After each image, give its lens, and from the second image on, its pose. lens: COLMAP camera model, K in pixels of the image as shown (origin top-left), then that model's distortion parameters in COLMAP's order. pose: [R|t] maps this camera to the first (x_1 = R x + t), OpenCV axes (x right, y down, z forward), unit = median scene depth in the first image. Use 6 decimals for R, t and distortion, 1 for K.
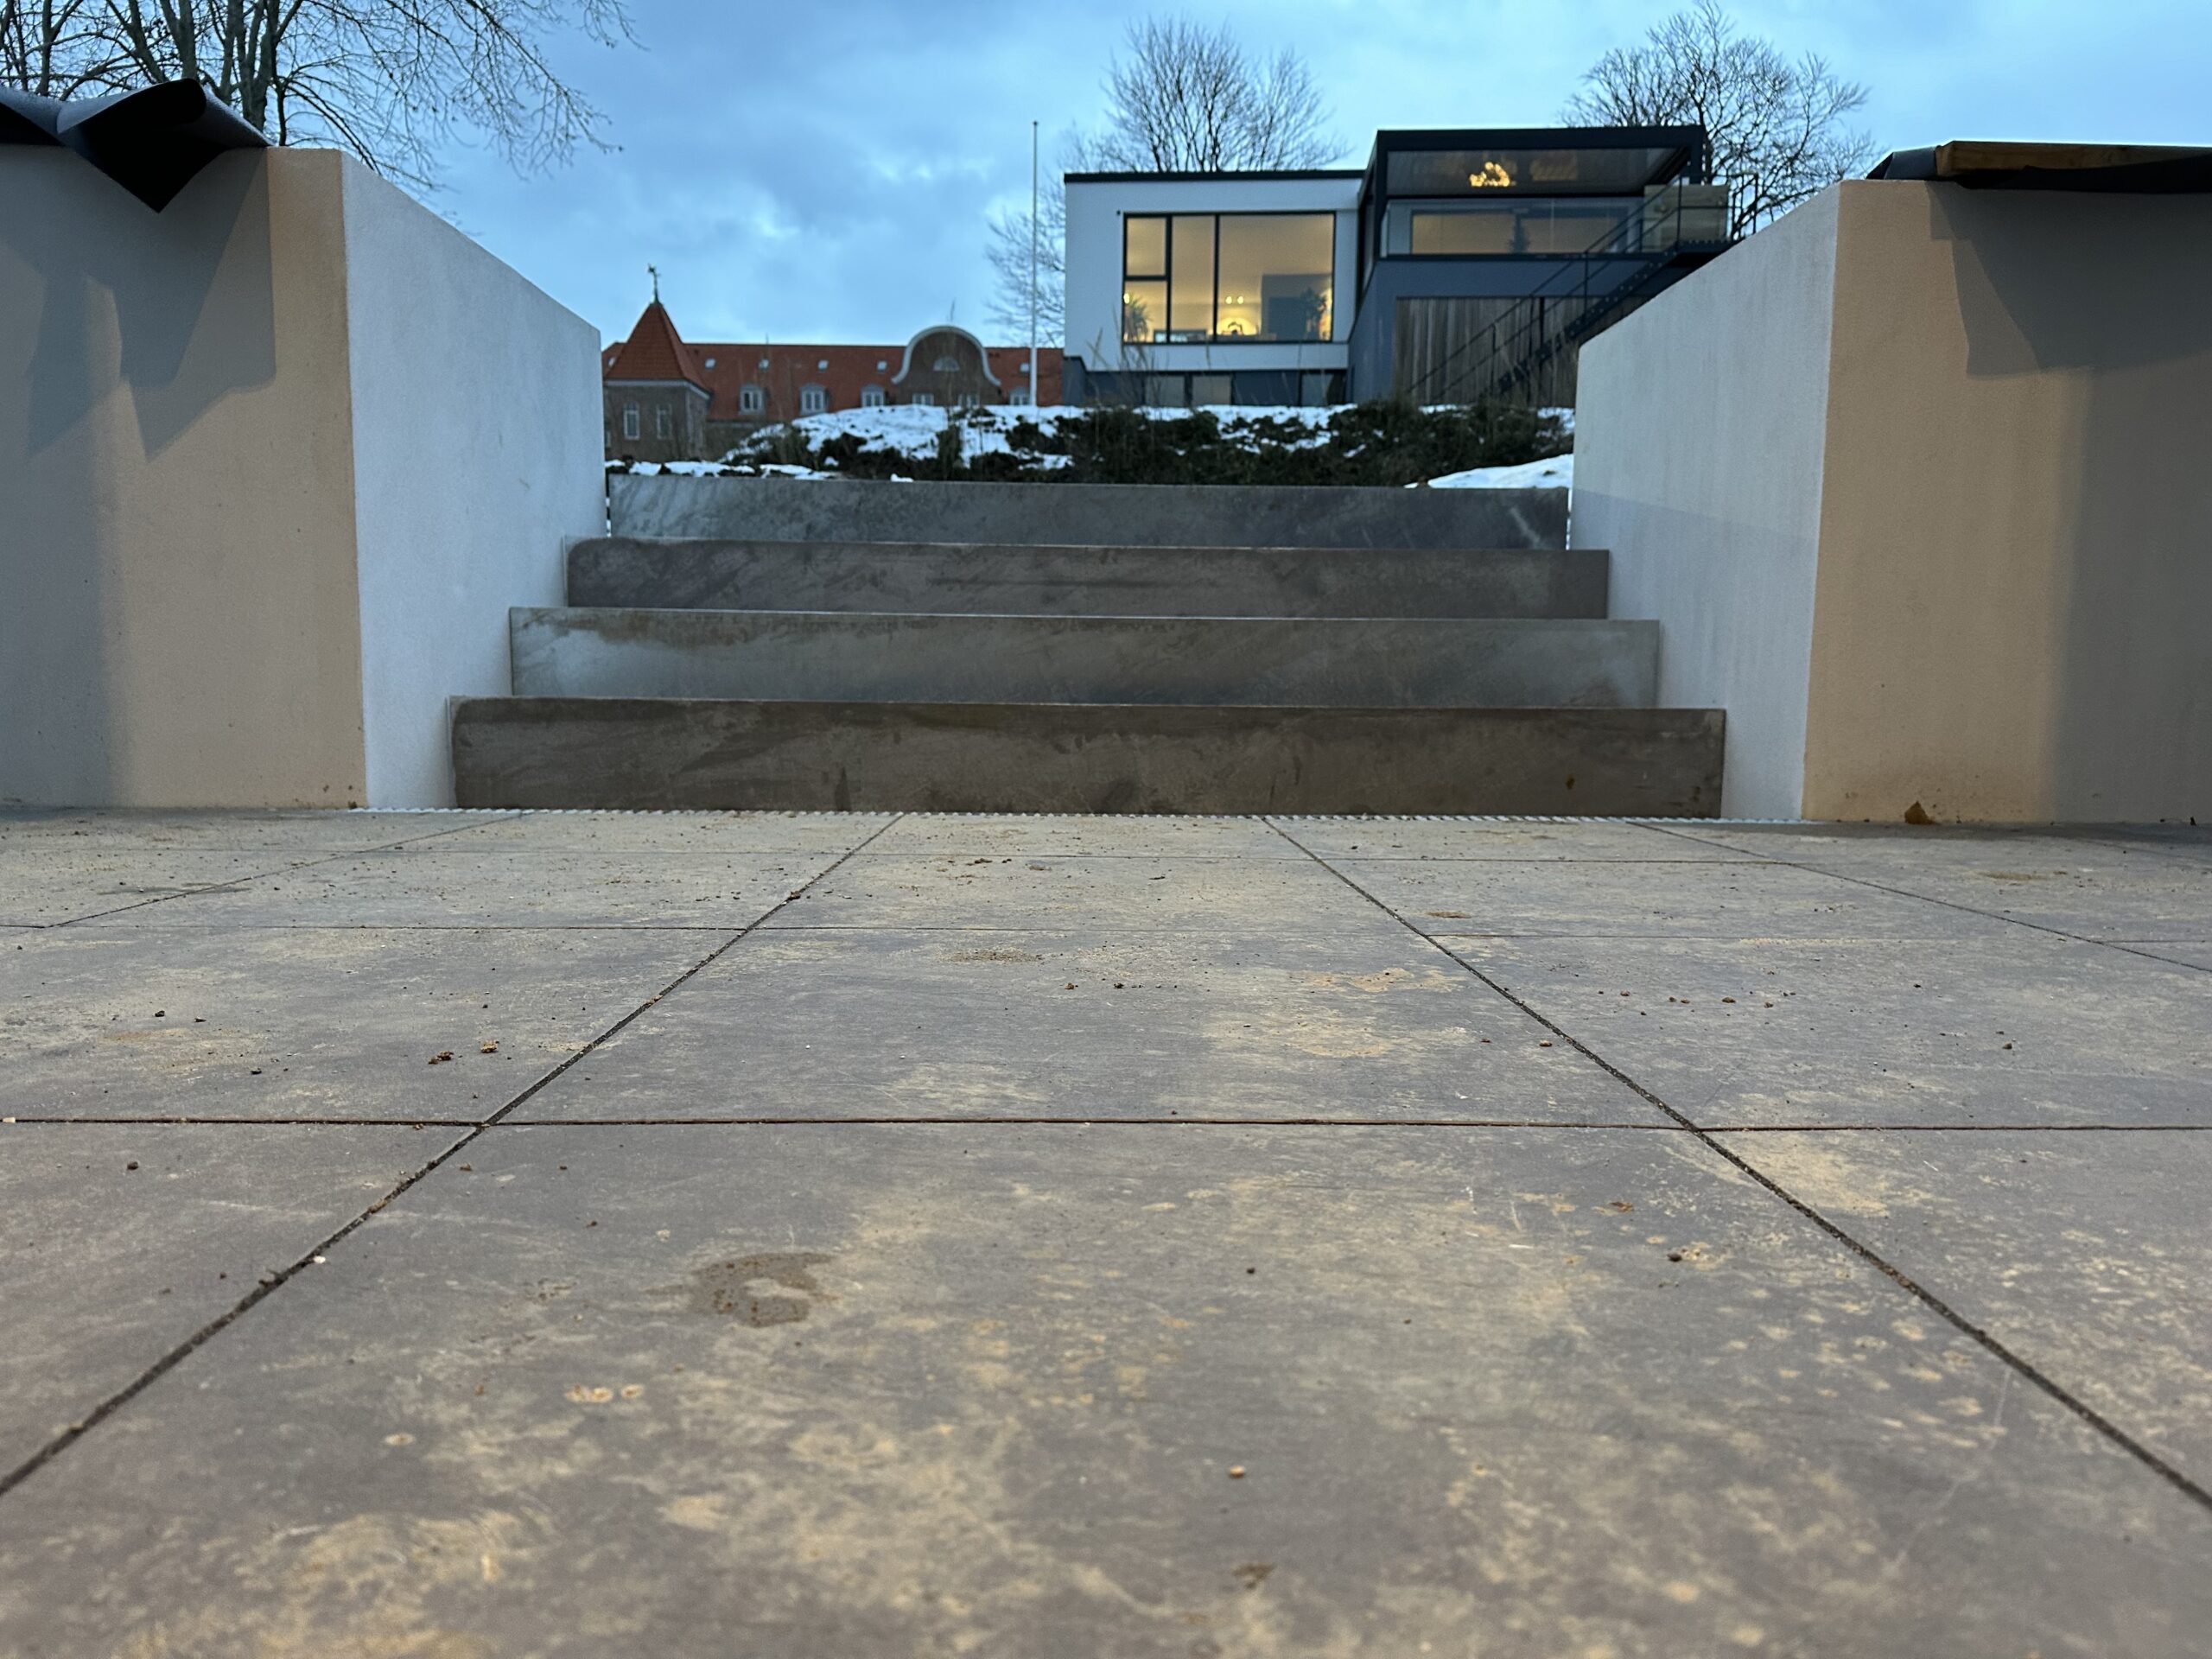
lens RADIAL K [[1568.5, 0, 1106.0], [0, 1568.5, 829.5], [0, 0, 1]] dist [0.054767, -0.082630]
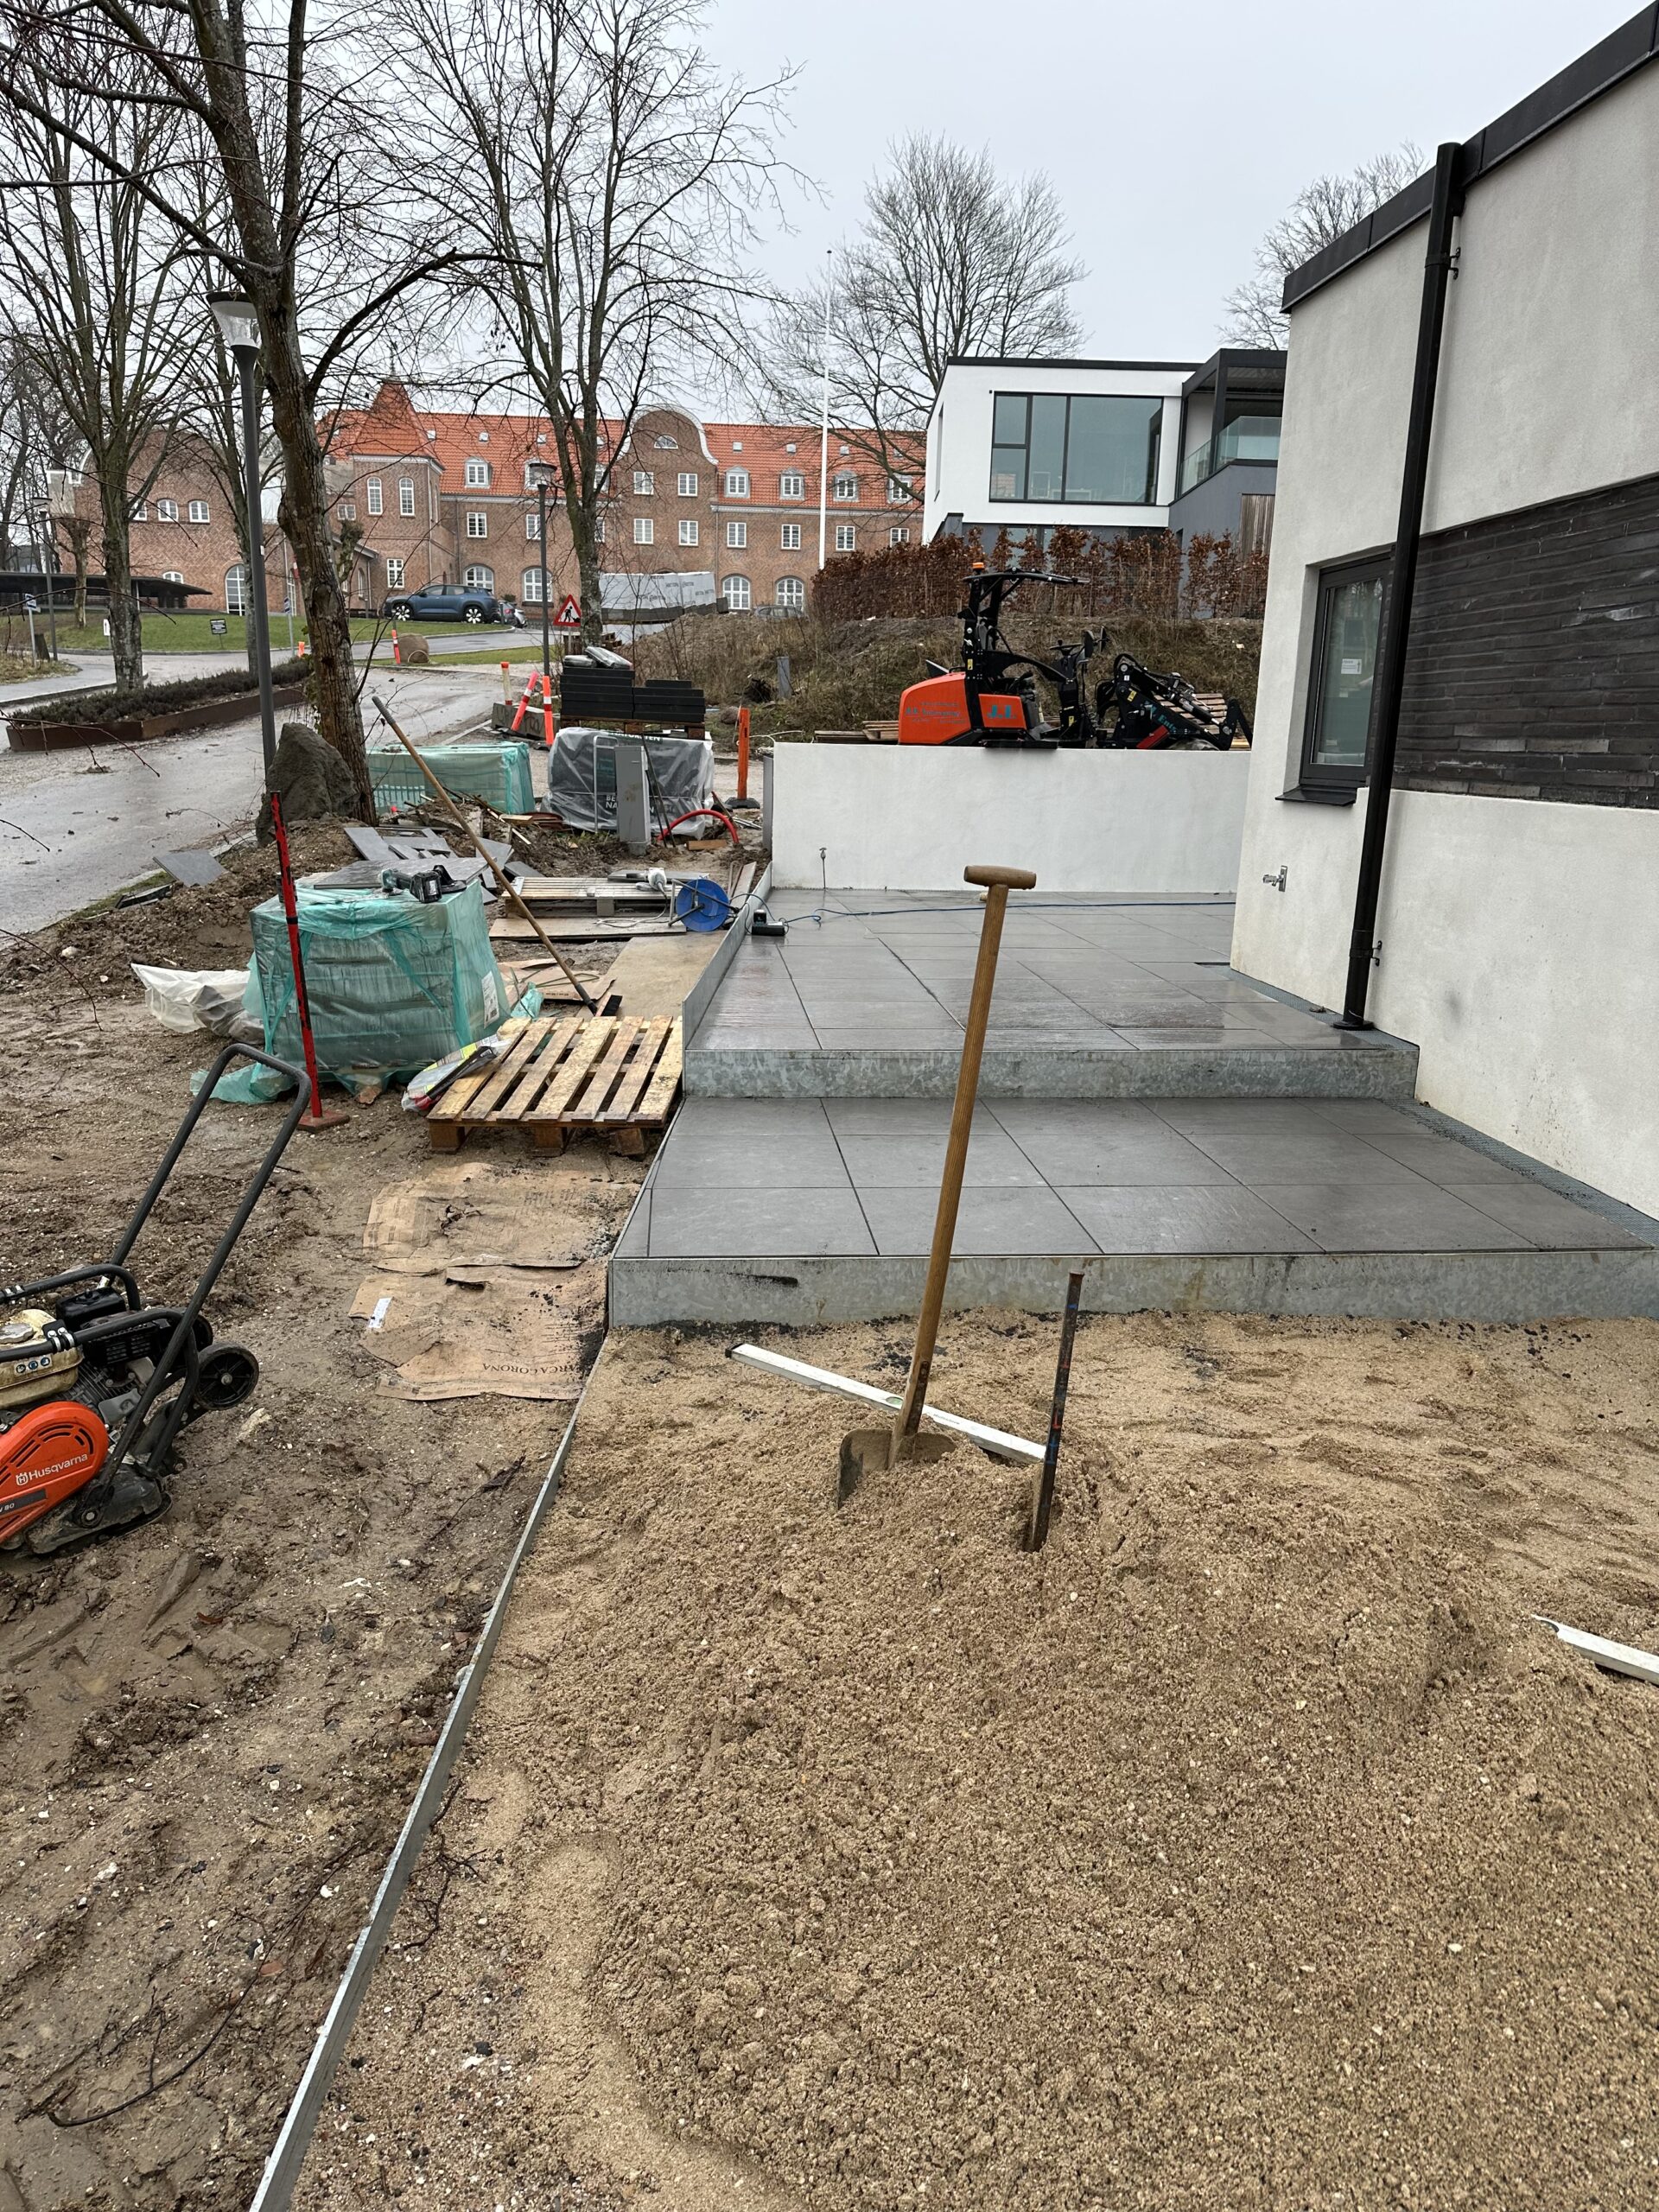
lens RADIAL K [[1520.1, 0, 829.5], [0, 1520.1, 1106.0], [0, 0, 1]] dist [0.107873, -0.169437]
pose [[0.997756, -0.004121, 0.066835, -0.099787], [-0.005188, 0.990347, 0.138514, 0.000444], [-0.066761, -0.138550, 0.988103, -0.137081]]
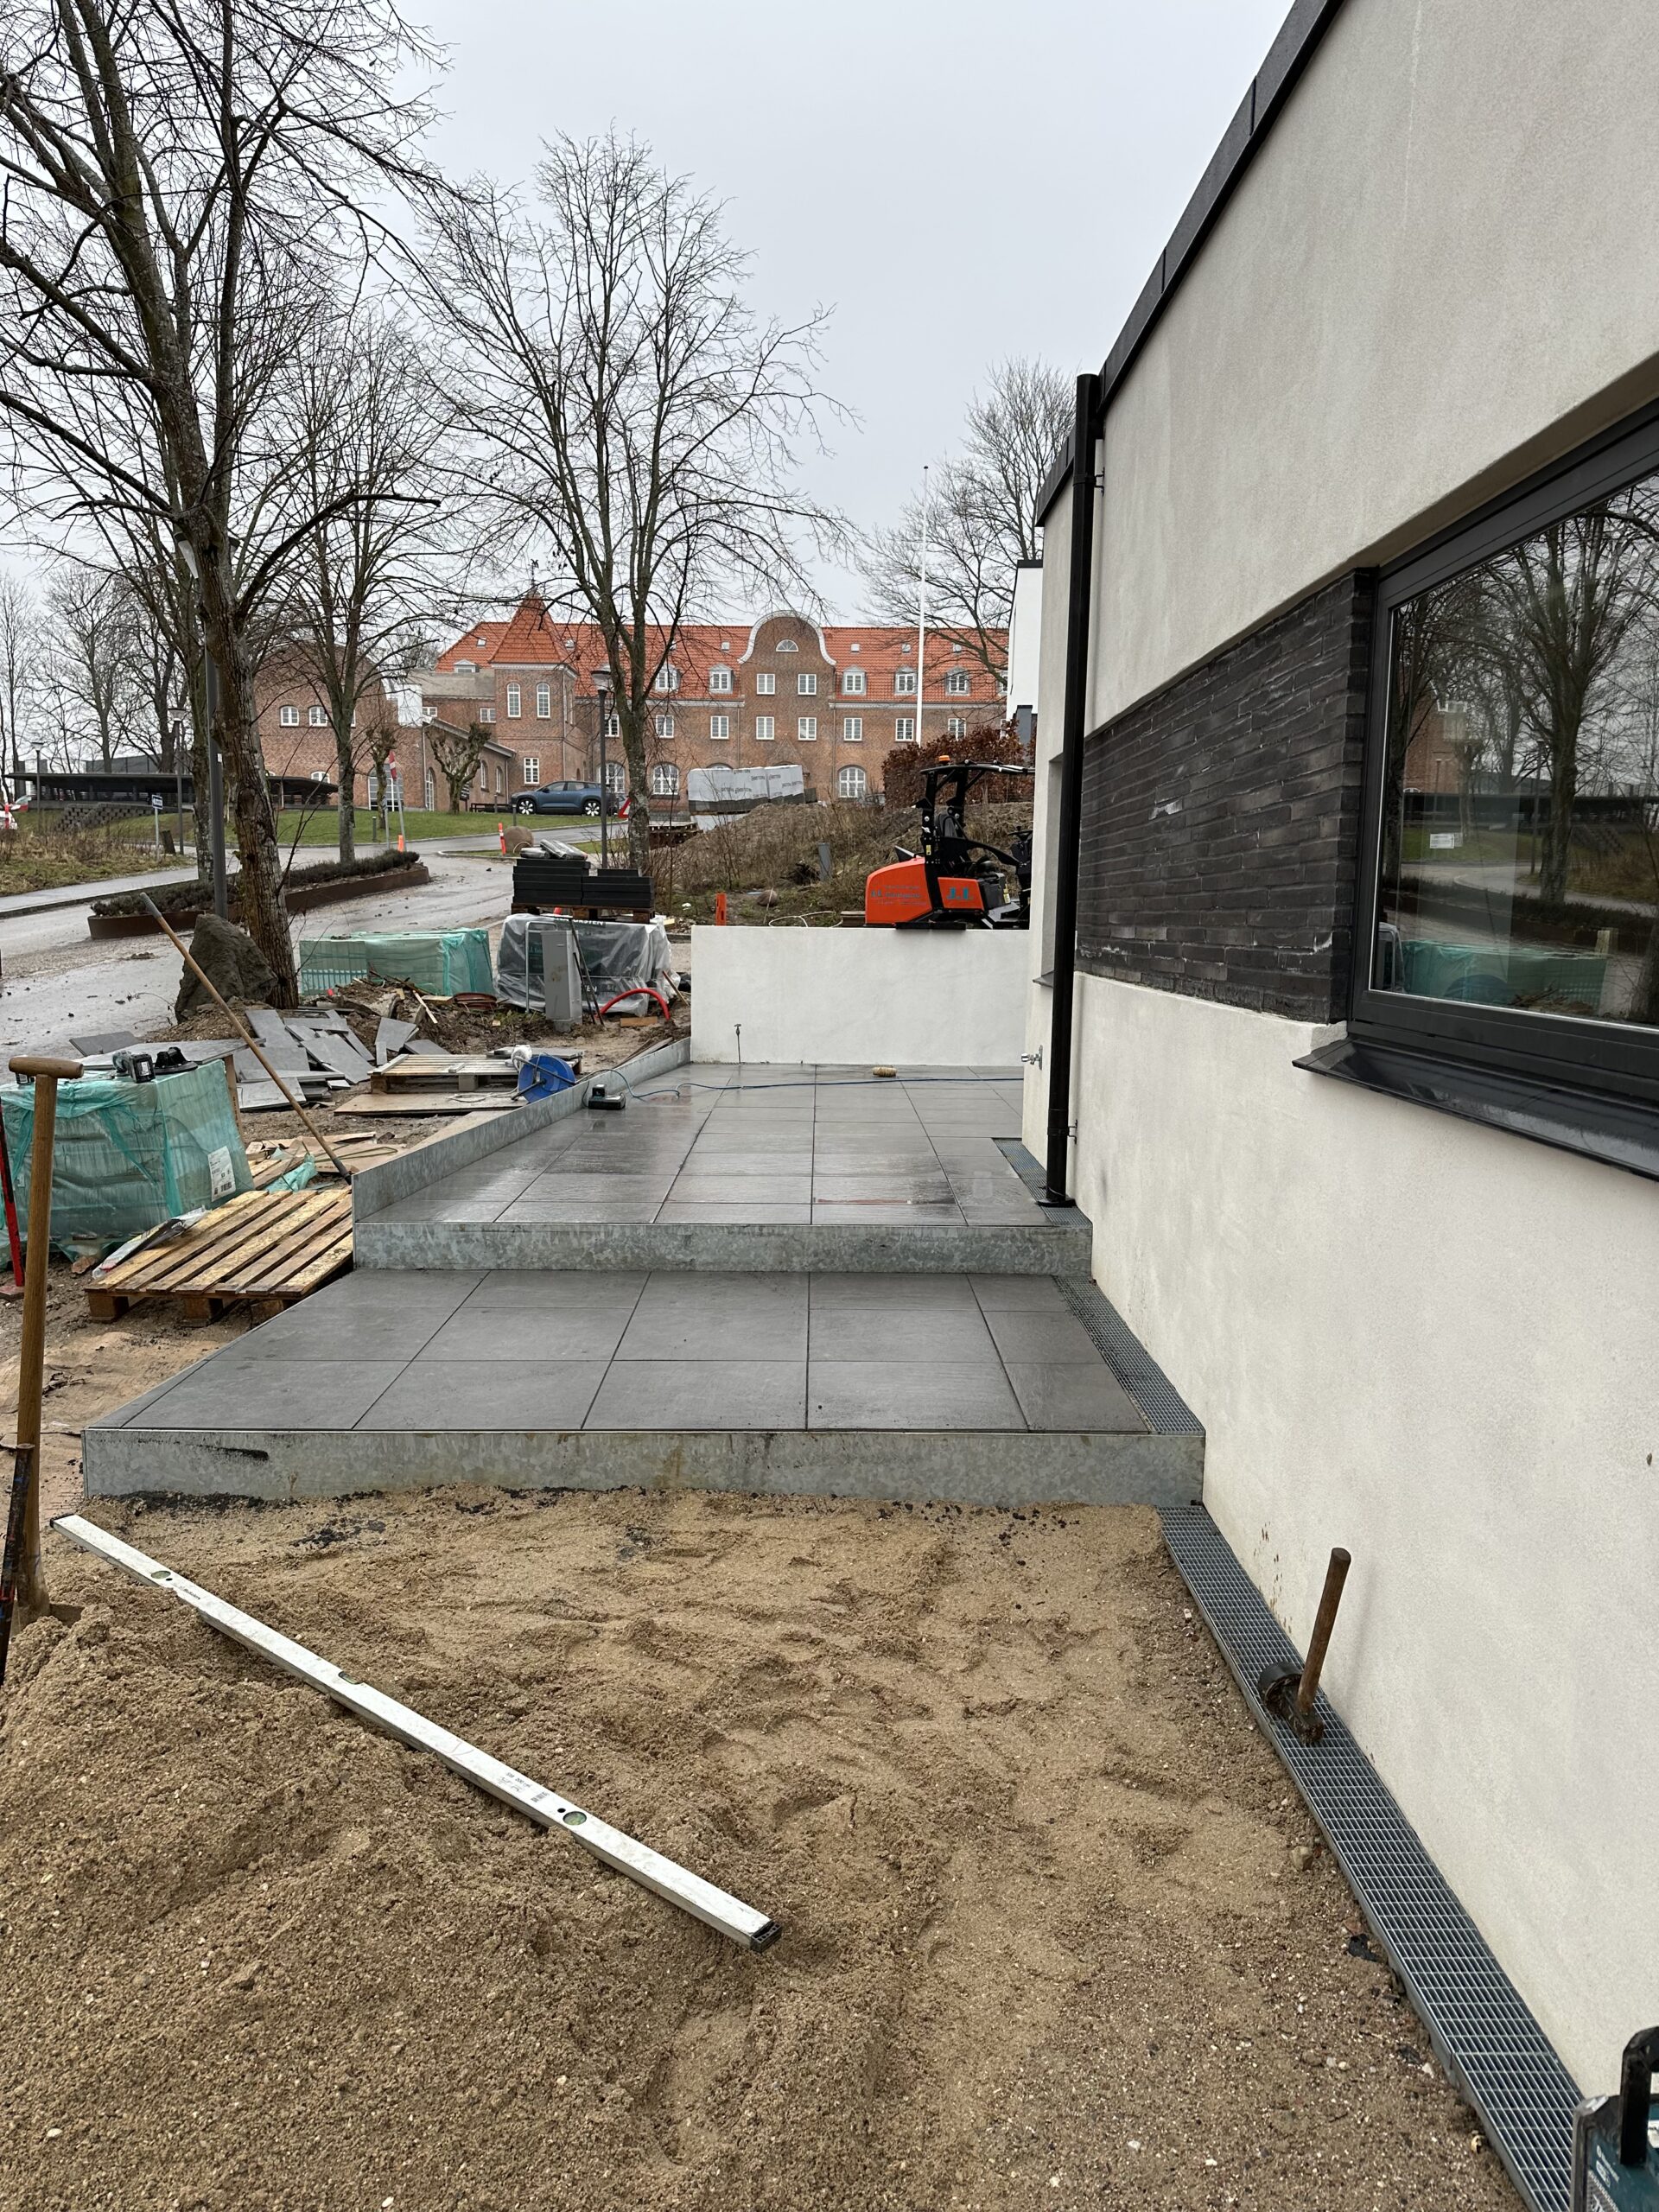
lens RADIAL K [[1501.5, 0, 831.2], [0, 1501.5, 1109.8], [0, 0, 1]] dist [0.195655, -0.408321]
pose [[0.999807, 0.003496, -0.019338, -0.075892], [-0.002900, 0.999524, 0.030728, -0.000085], [0.019436, -0.030666, 0.999341, -0.138965]]
